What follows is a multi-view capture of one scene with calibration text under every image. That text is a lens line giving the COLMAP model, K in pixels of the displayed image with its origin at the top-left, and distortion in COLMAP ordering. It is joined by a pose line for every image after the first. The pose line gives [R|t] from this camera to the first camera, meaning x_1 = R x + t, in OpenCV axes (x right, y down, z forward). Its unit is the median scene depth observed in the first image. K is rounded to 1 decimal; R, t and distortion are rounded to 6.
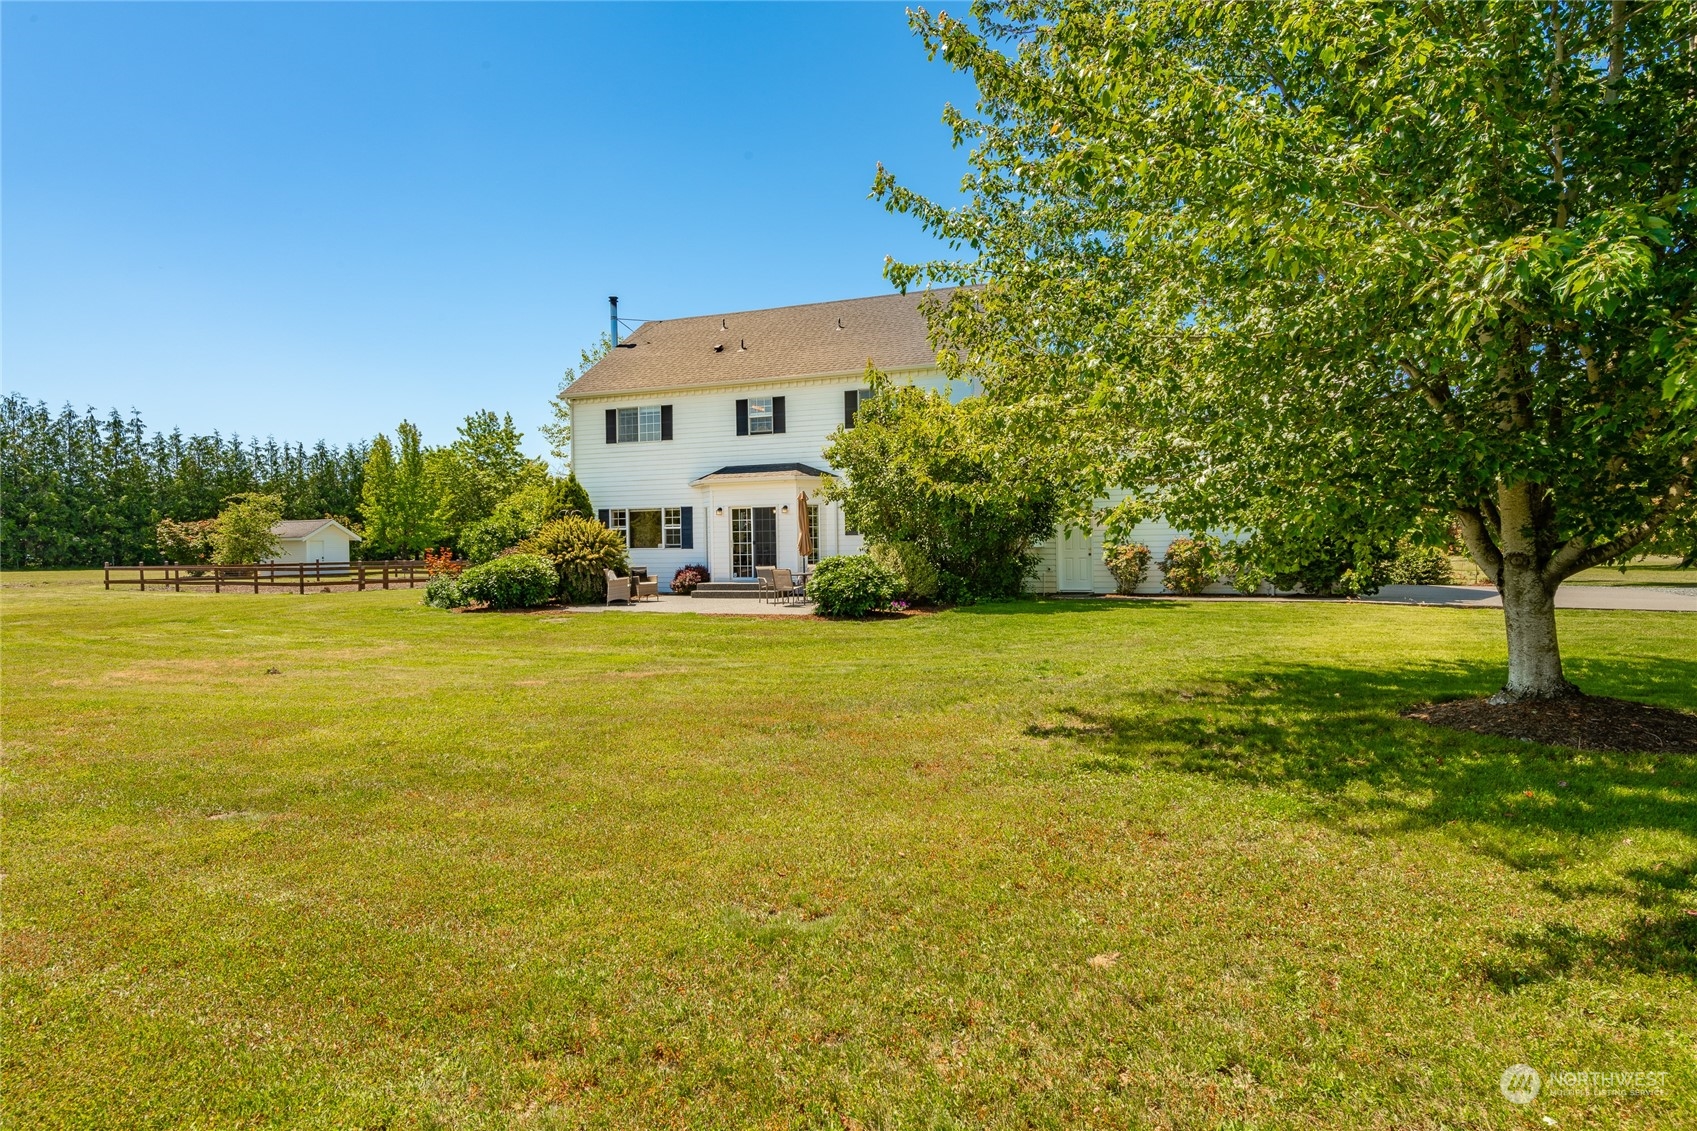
lens RADIAL K [[963.0, 0, 848.5], [0, 963.0, 565.5], [0, 0, 1]] dist [-0.004023, -0.000829]
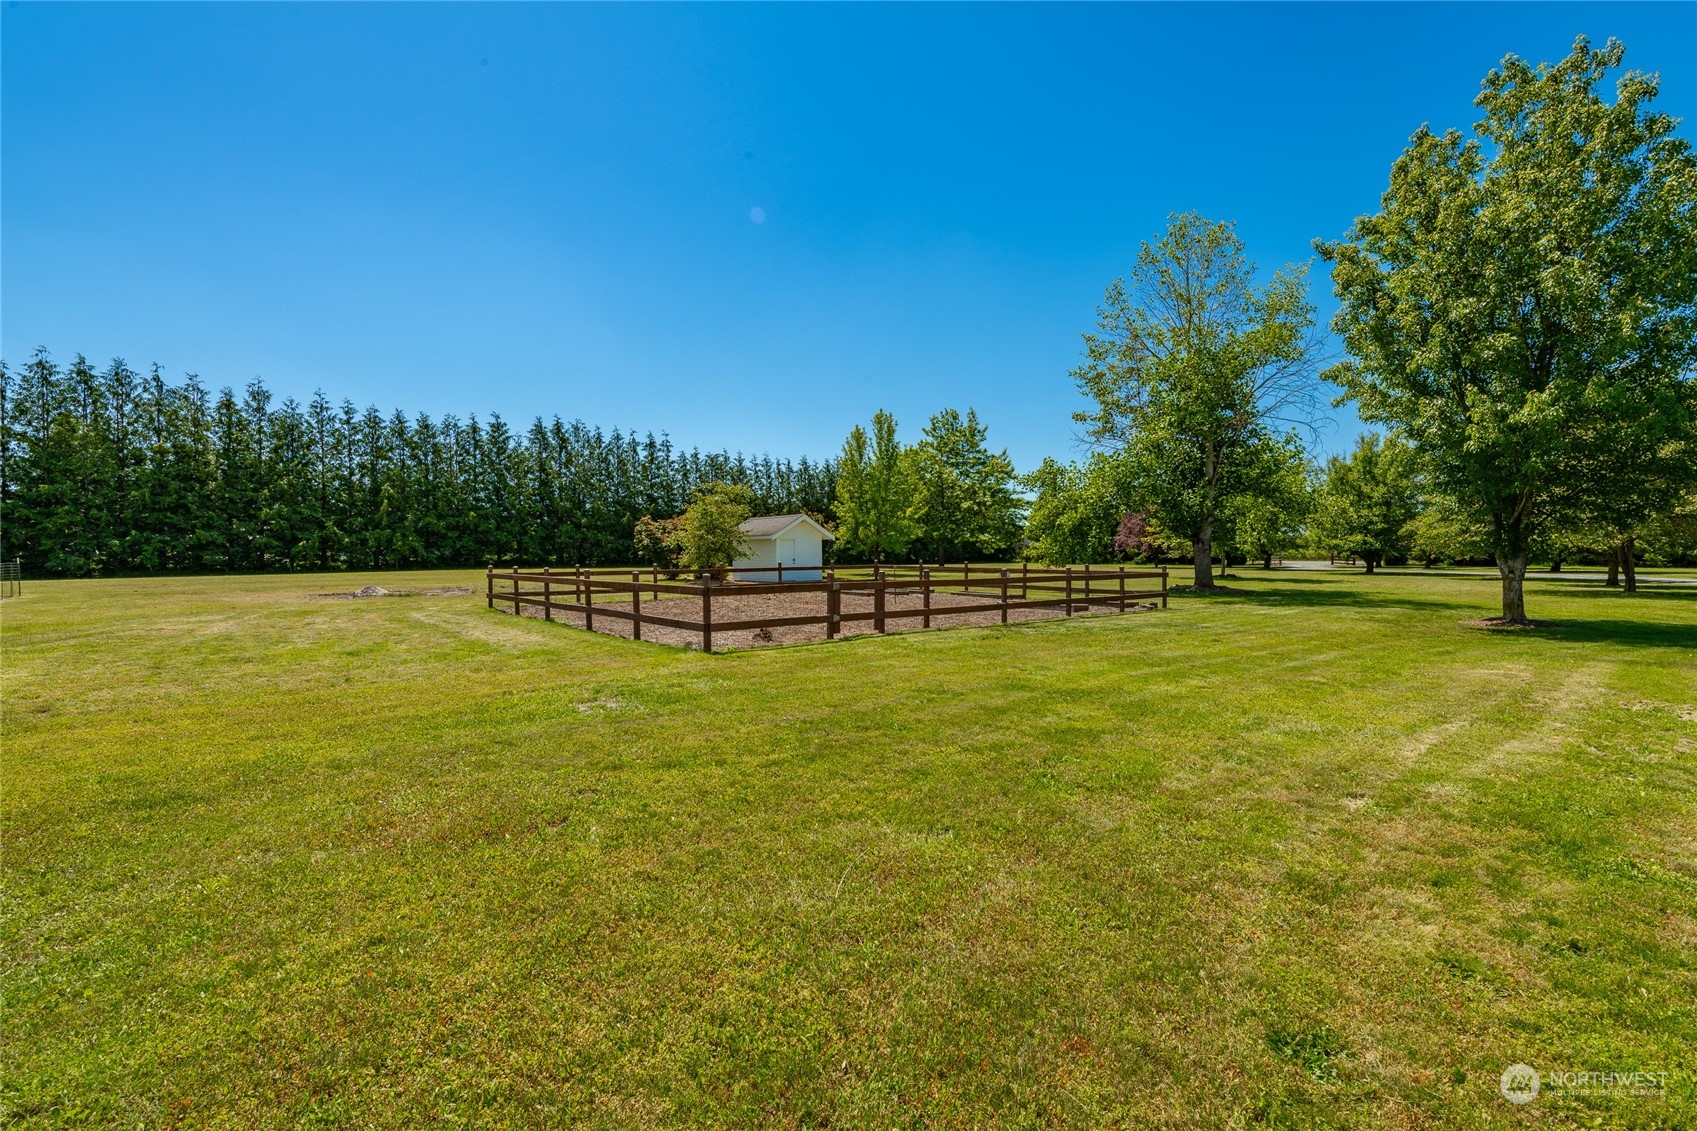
lens RADIAL K [[775.6, 0, 848.5], [0, 775.6, 565.5], [0, 0, 1]] dist [-0.000188, 0.000024]
pose [[0.899951, 0.011013, -0.435852, -0.134557], [-0.010920, 0.999937, 0.002718, -0.003502], [0.435854, 0.002314, 0.900014, 0.266080]]
